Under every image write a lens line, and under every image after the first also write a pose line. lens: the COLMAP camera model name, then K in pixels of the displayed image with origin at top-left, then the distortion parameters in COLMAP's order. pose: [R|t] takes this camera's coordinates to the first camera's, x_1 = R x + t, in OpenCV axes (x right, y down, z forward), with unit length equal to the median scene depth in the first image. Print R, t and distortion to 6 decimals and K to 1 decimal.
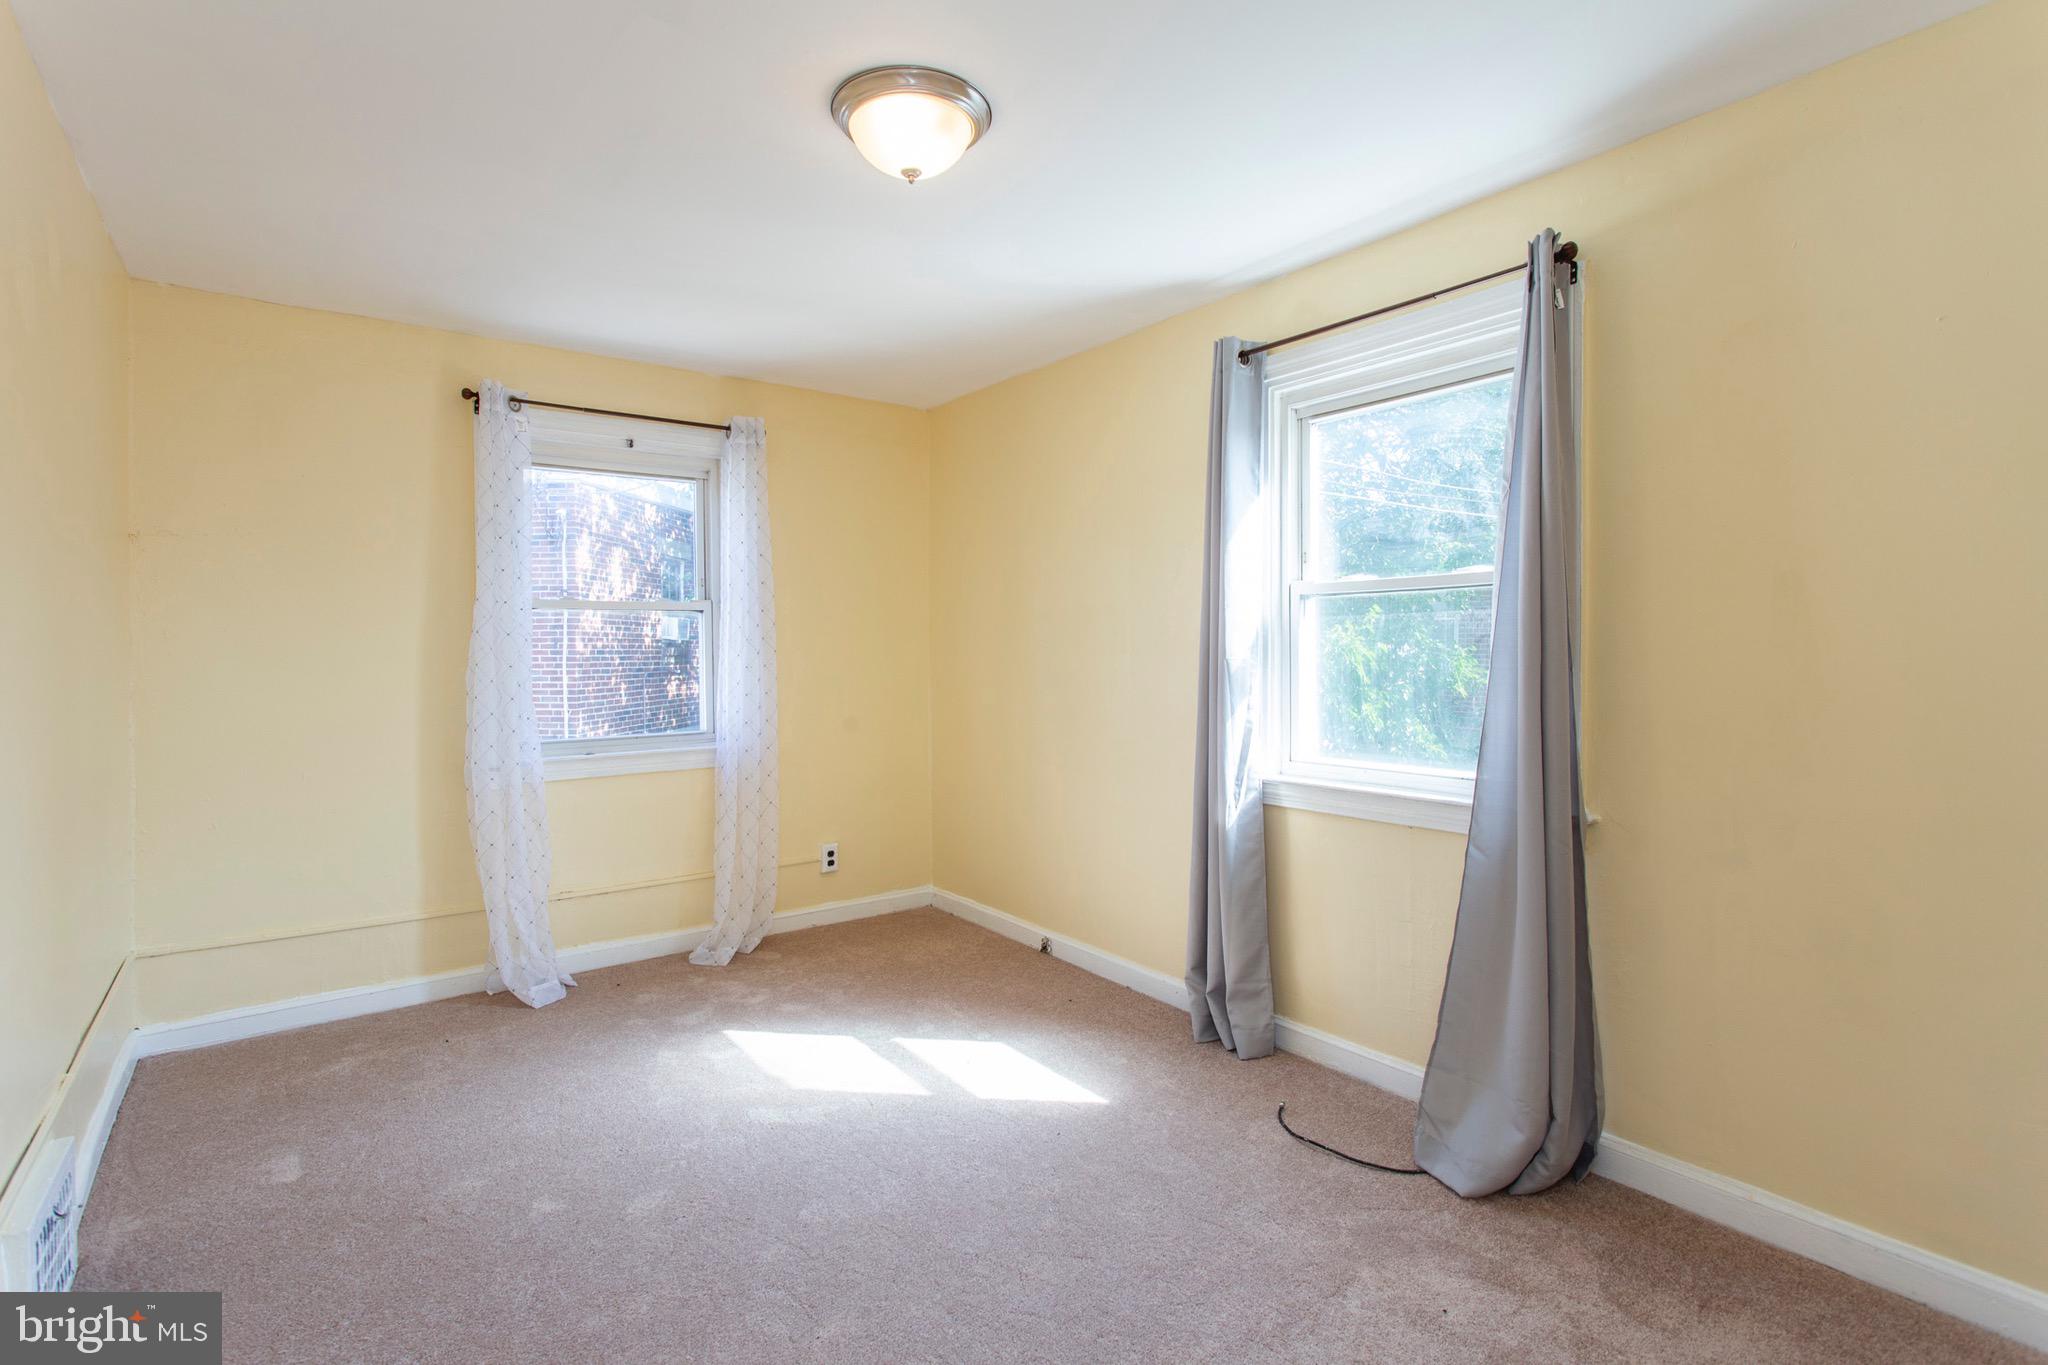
lens RADIAL K [[987.3, 0, 1000.9], [0, 987.3, 646.5], [0, 0, 1]] dist [0.005454, 0.000692]
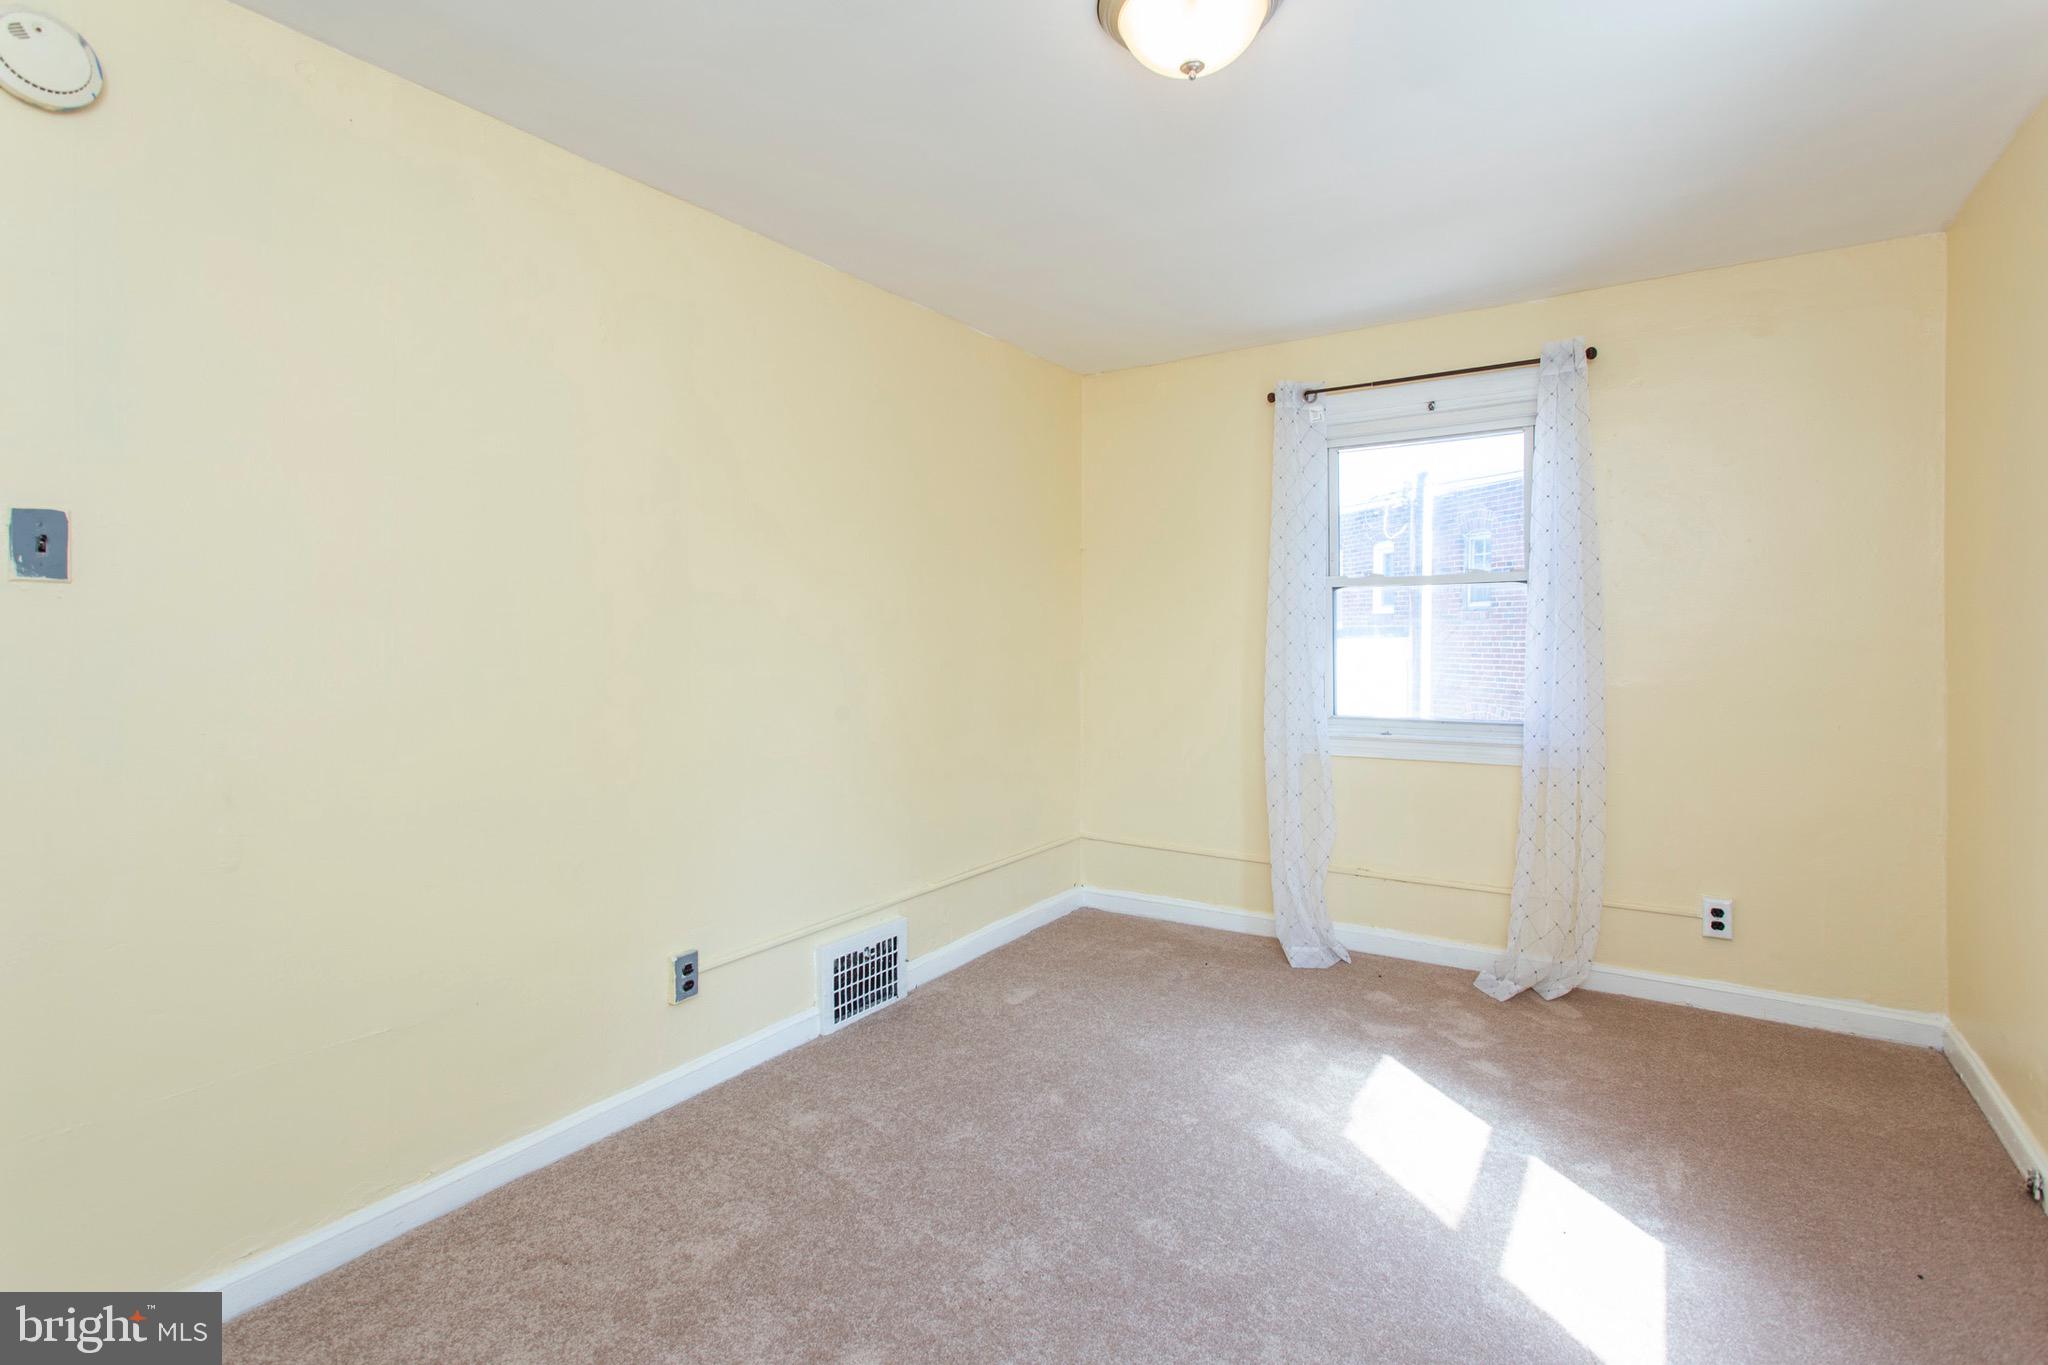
lens RADIAL K [[989.4, 0, 1015.7], [0, 989.4, 622.2], [0, 0, 1]] dist [0.001720, -0.000090]
pose [[0.343315, -0.005871, -0.939202, 0.417261], [0.005428, 0.999976, -0.004267, 0.000117], [0.939205, -0.003633, 0.343338, 0.354891]]
